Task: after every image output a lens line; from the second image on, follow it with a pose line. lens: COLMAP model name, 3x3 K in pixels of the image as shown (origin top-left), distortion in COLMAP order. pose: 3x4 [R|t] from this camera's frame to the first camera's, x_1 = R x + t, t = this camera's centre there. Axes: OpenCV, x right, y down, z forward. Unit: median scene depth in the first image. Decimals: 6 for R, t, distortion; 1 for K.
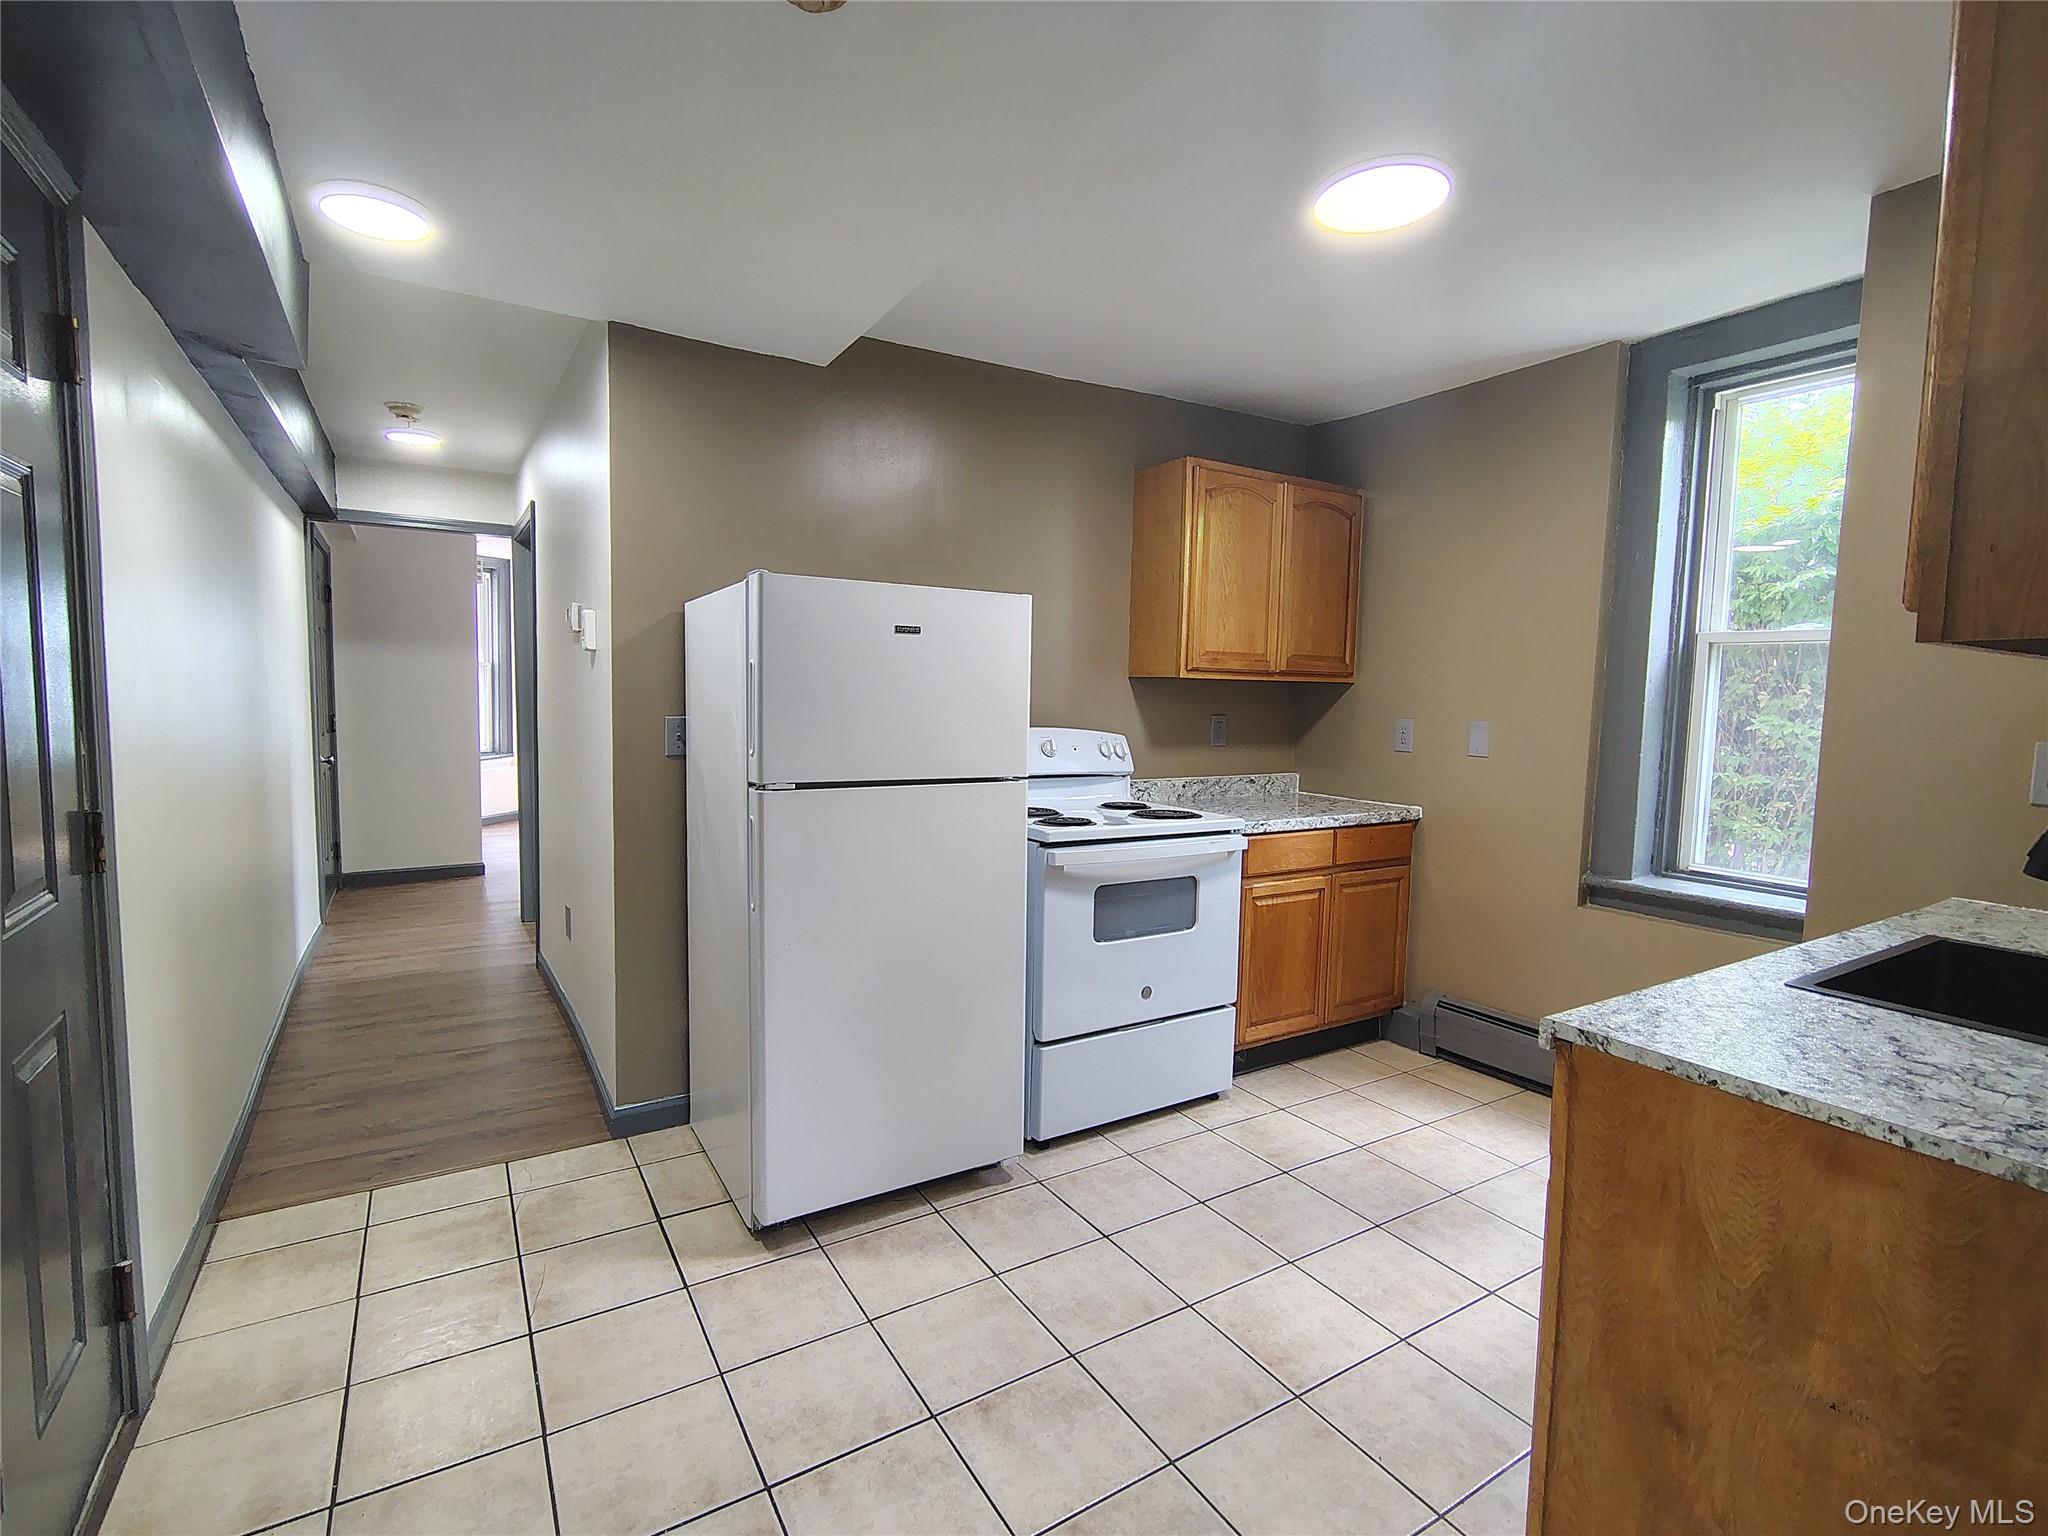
lens RADIAL K [[955.9, 0, 1028.2], [0, 955.9, 767.0], [0, 0, 1]] dist [-0.005527, 0.001700]
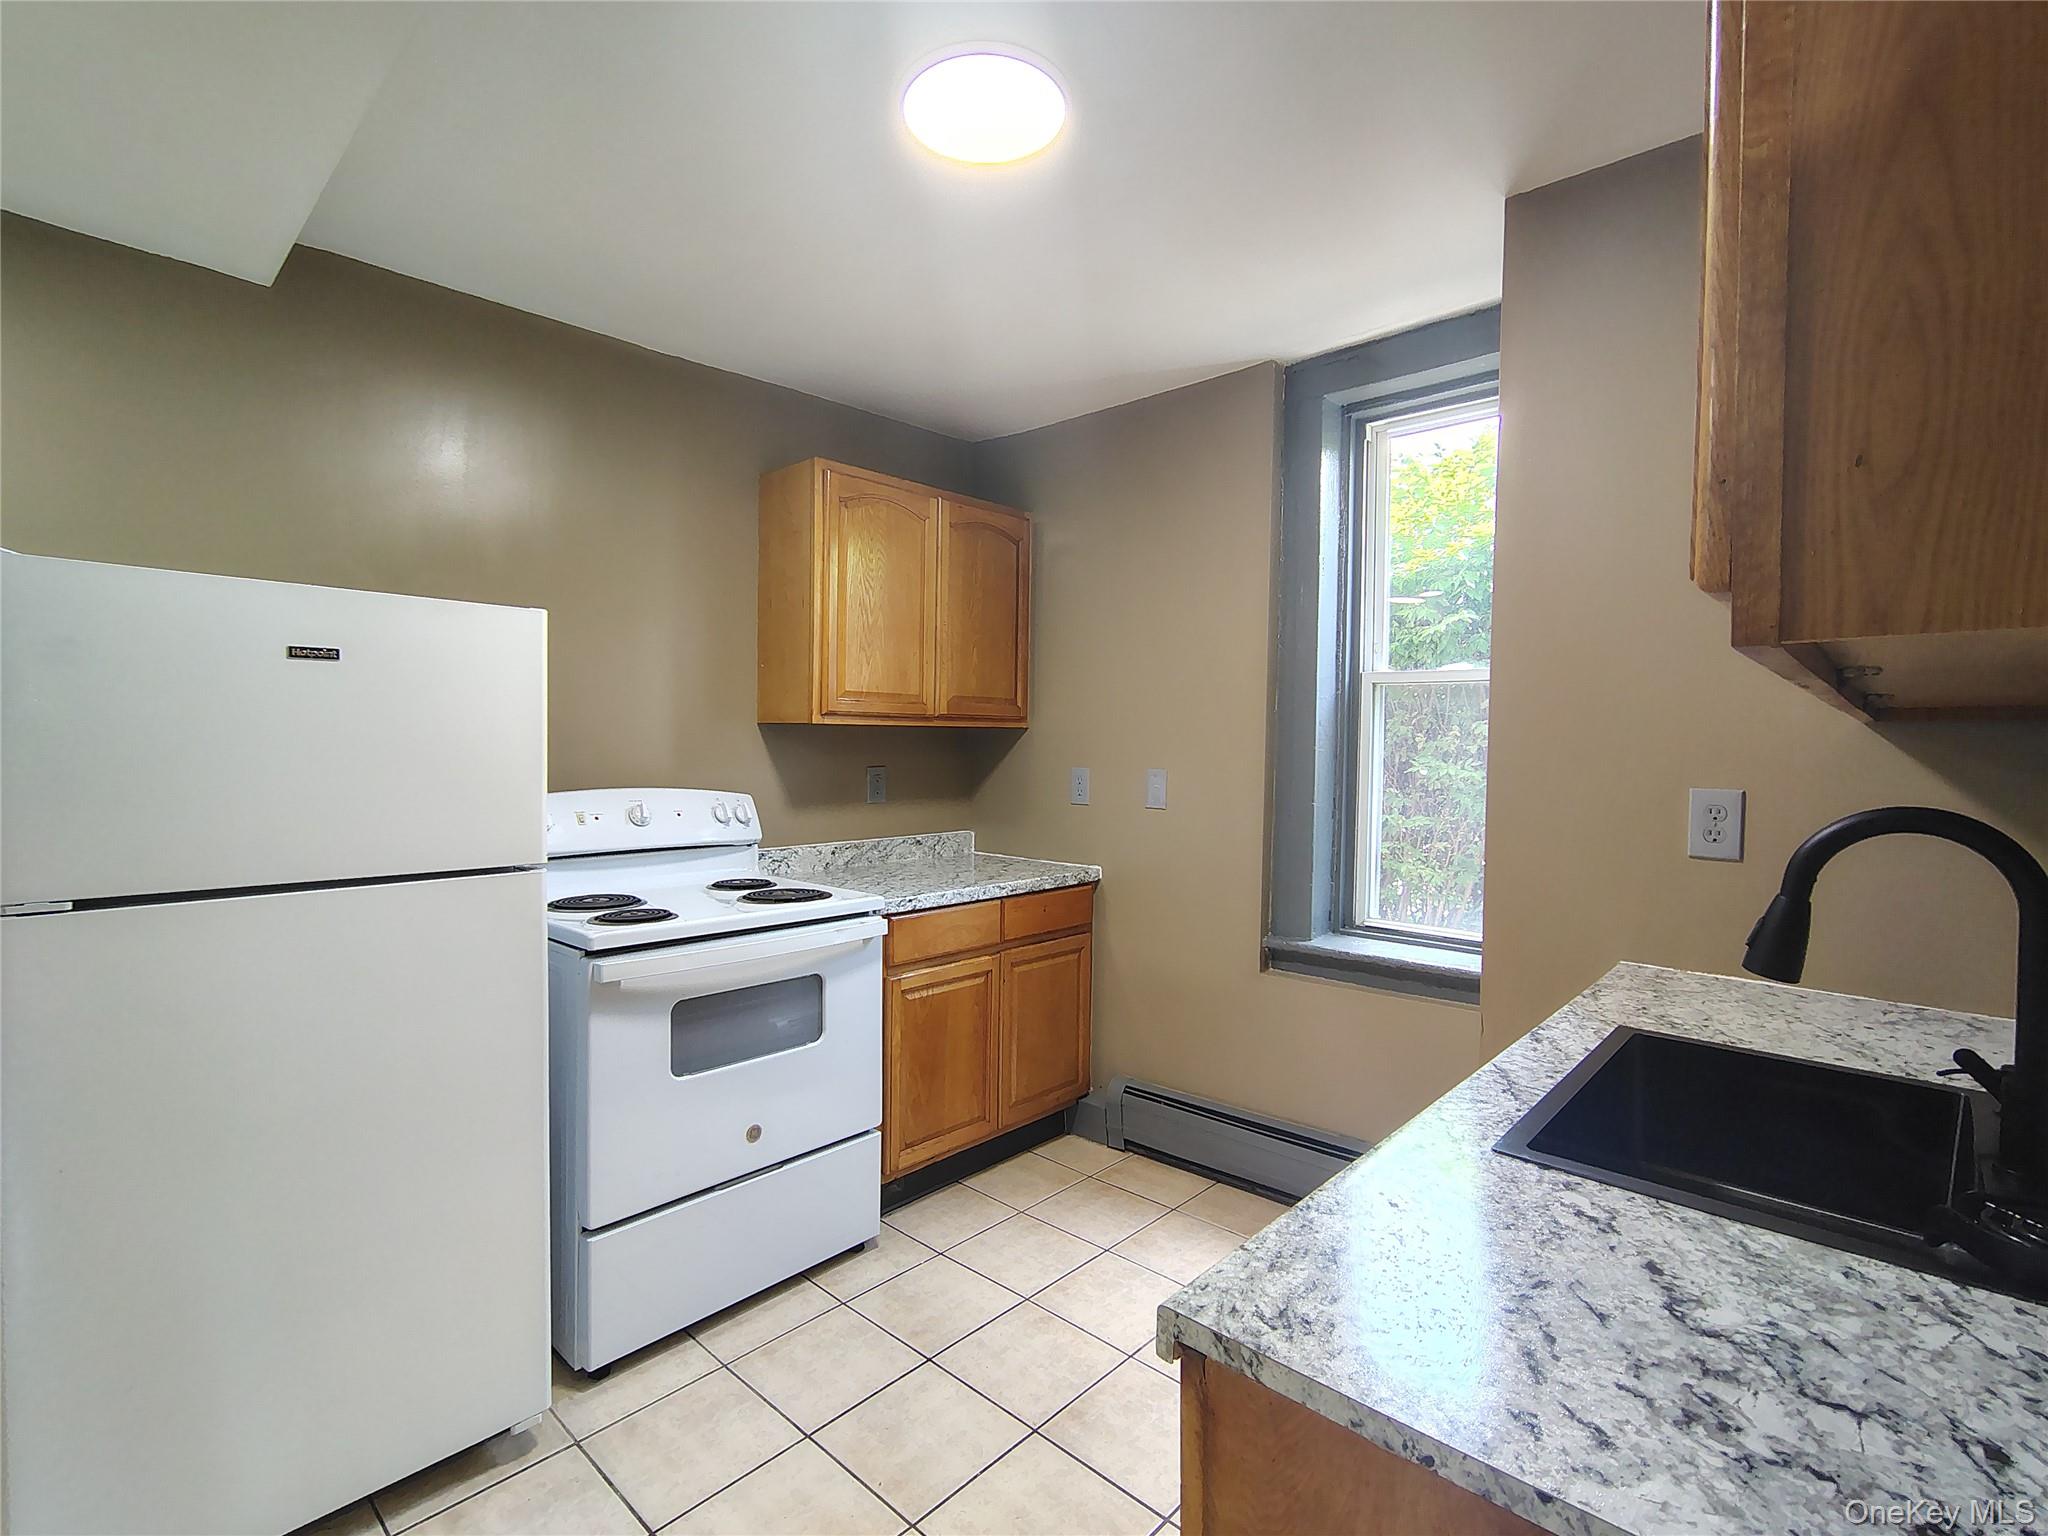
lens RADIAL K [[955.9, 0, 1025.6], [0, 955.9, 766.1], [0, 0, 1]] dist [-0.005527, 0.001700]
pose [[0.963304, -0.017121, 0.267865, 0.129527], [0.030173, 0.998545, -0.044687, -0.016636], [-0.266710, 0.051129, 0.962420, 0.186775]]
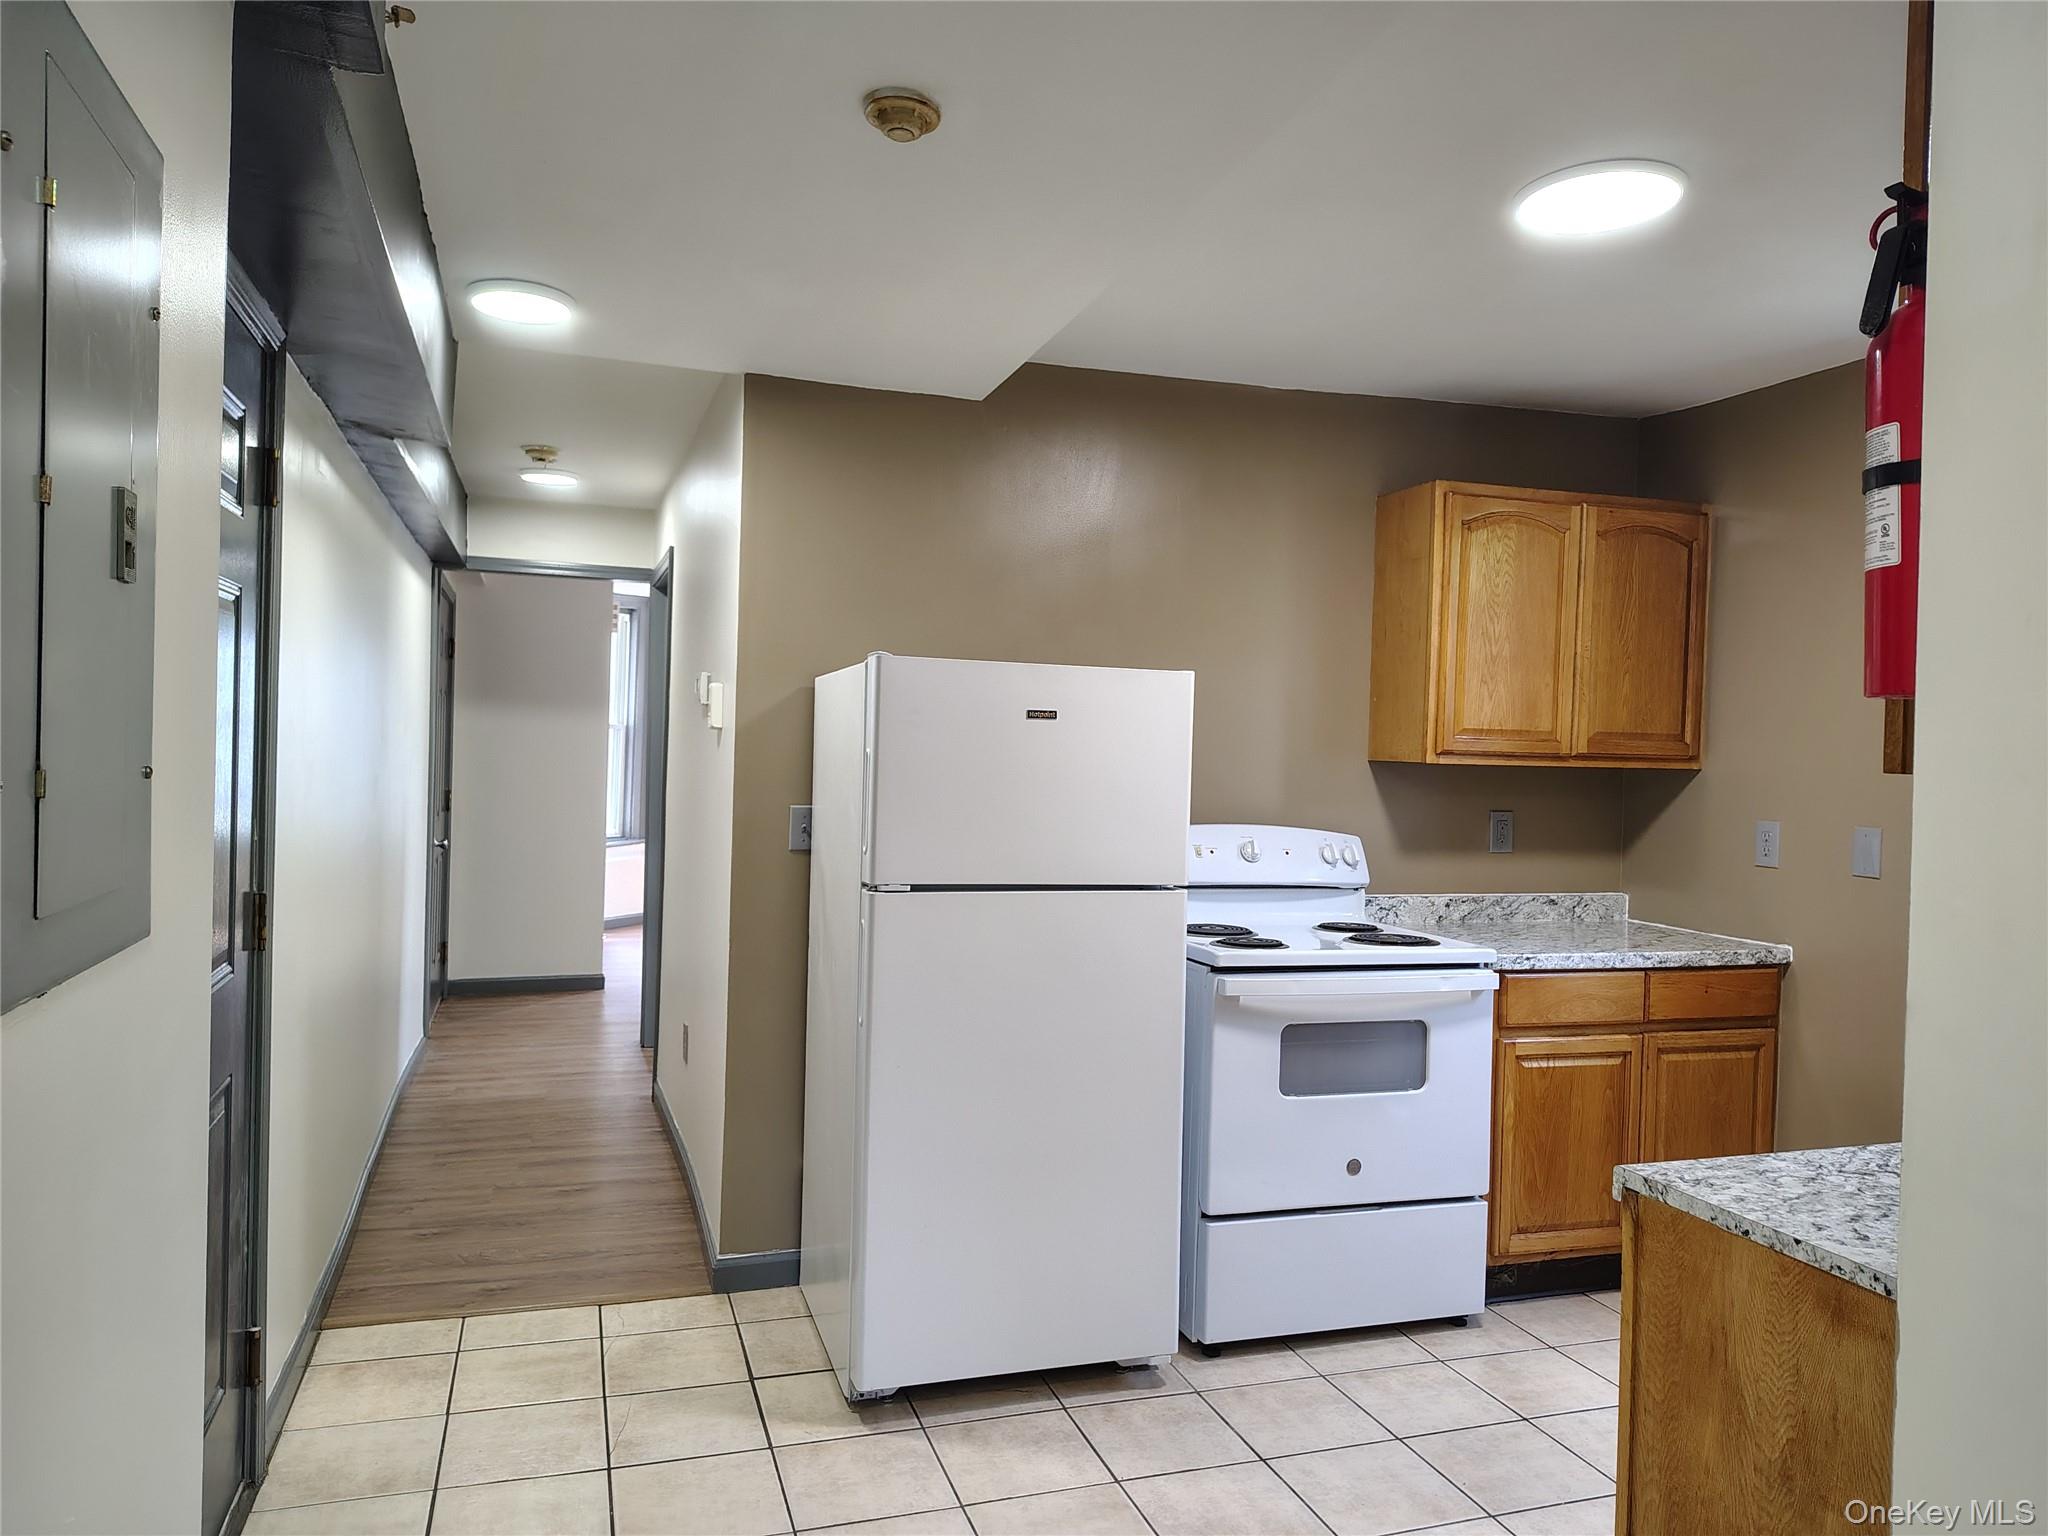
lens RADIAL K [[1405.7, 0, 1035.0], [0, 1405.7, 767.7], [0, 0, 1]] dist [0.035407, -0.040449]
pose [[0.973243, 0.009528, -0.229579, 0.127325], [-0.026057, 0.997271, -0.069076, -0.003557], [0.228295, 0.073210, 0.970836, -0.195578]]
